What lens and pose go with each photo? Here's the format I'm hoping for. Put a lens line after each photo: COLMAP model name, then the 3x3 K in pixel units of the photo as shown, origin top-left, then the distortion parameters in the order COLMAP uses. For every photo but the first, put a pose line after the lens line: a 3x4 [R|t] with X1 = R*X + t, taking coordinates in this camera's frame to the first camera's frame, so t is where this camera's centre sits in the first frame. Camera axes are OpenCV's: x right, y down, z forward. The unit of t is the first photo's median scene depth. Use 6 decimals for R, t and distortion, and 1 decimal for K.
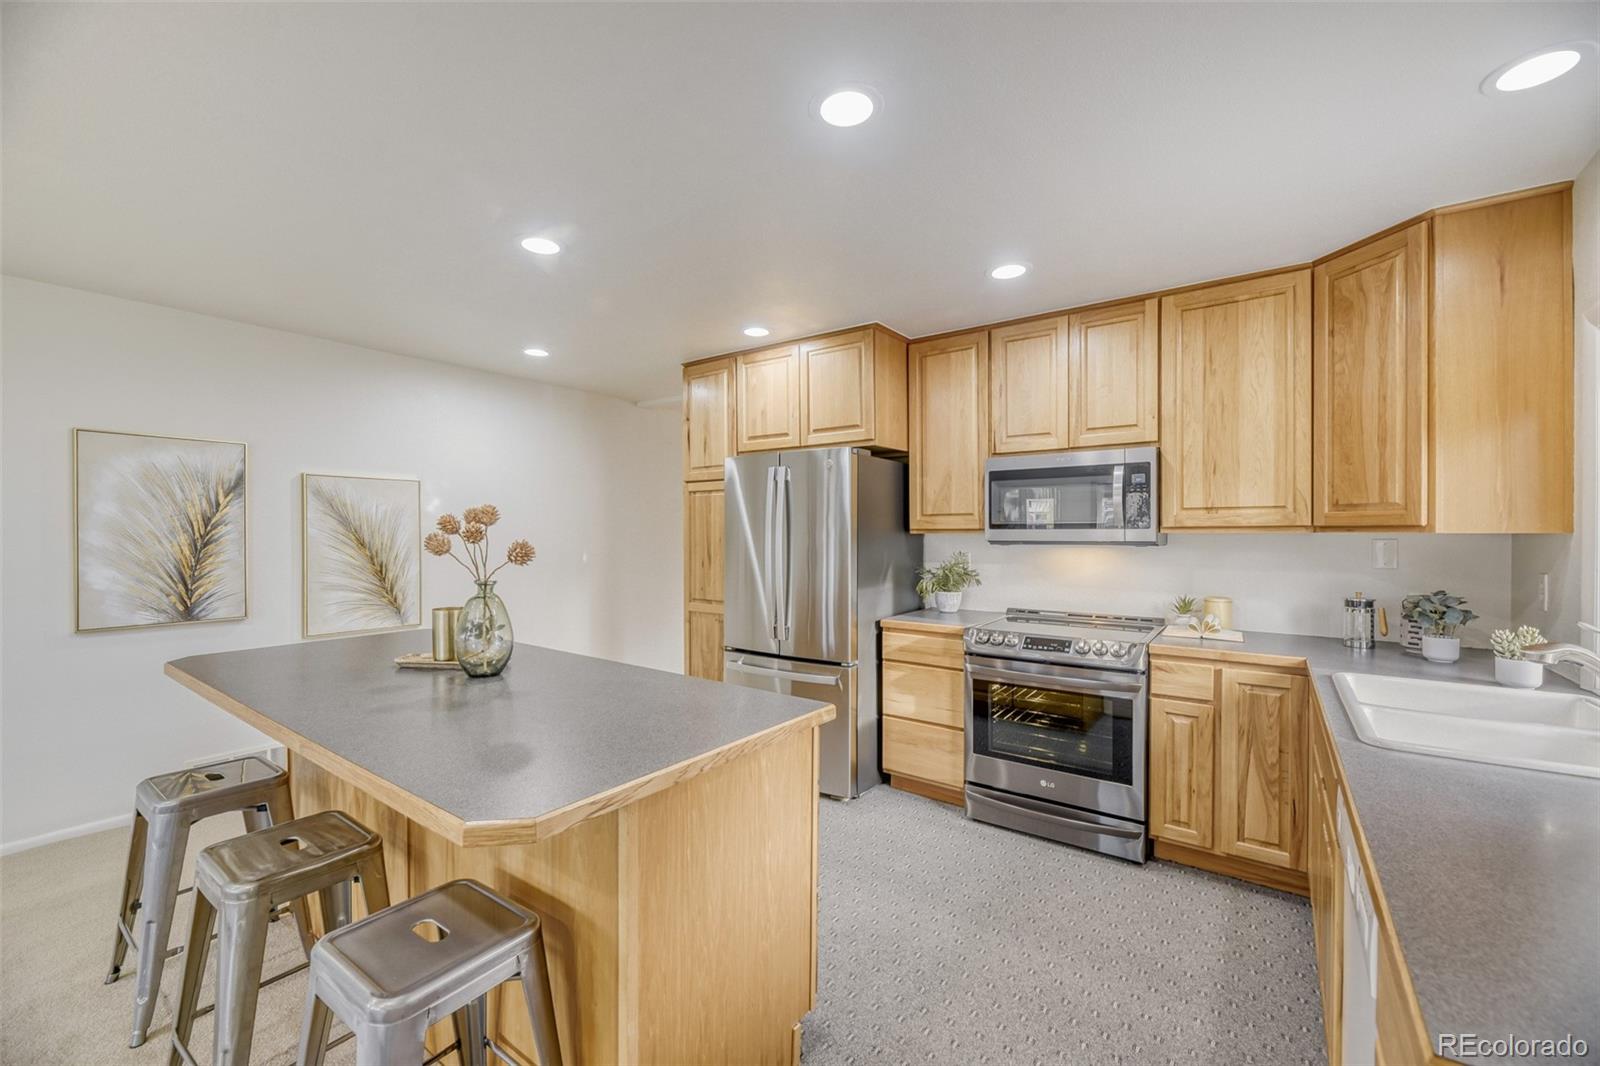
lens RADIAL K [[648.6, 0, 797.3], [0, 648.6, 534.2], [0, 0, 1]] dist [-0.000959, -0.000428]
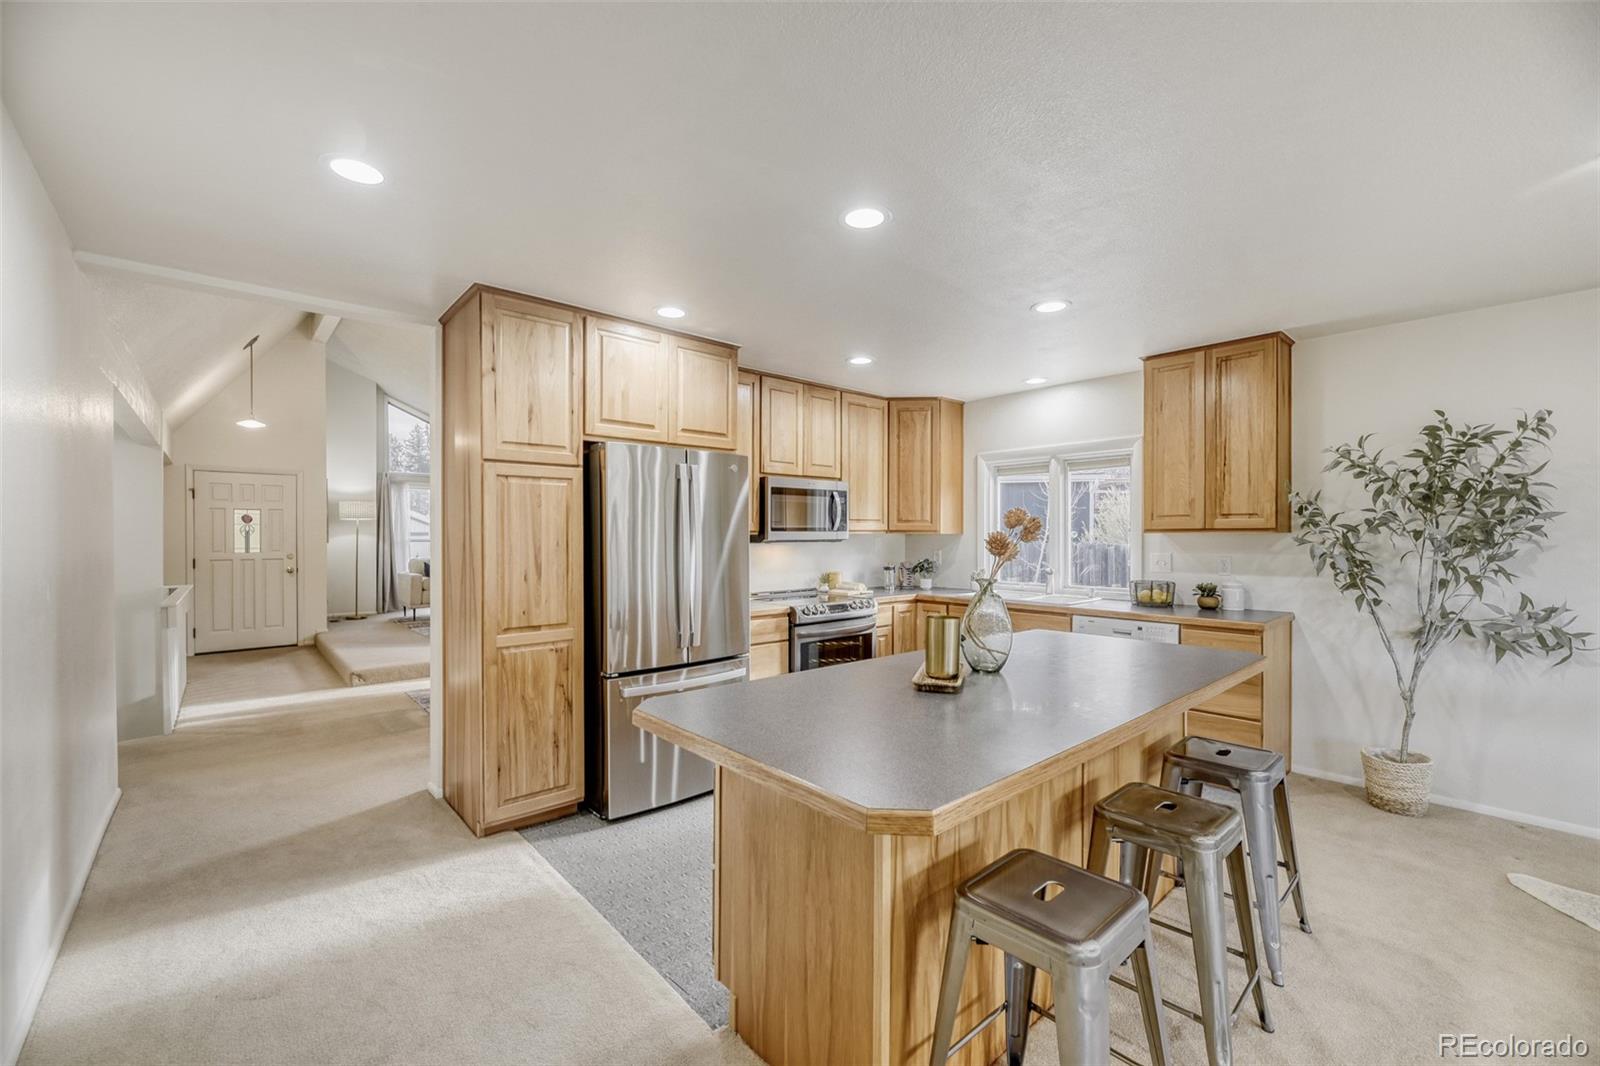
lens RADIAL K [[653.0, 0, 787.7], [0, 653.0, 541.7], [0, 0, 1]] dist [0.001285, 0.000020]
pose [[0.217965, -0.009387, 0.975911, -1.009615], [0.008154, 0.999936, 0.007797, 0.003497], [-0.975922, 0.006258, 0.218028, 0.708369]]
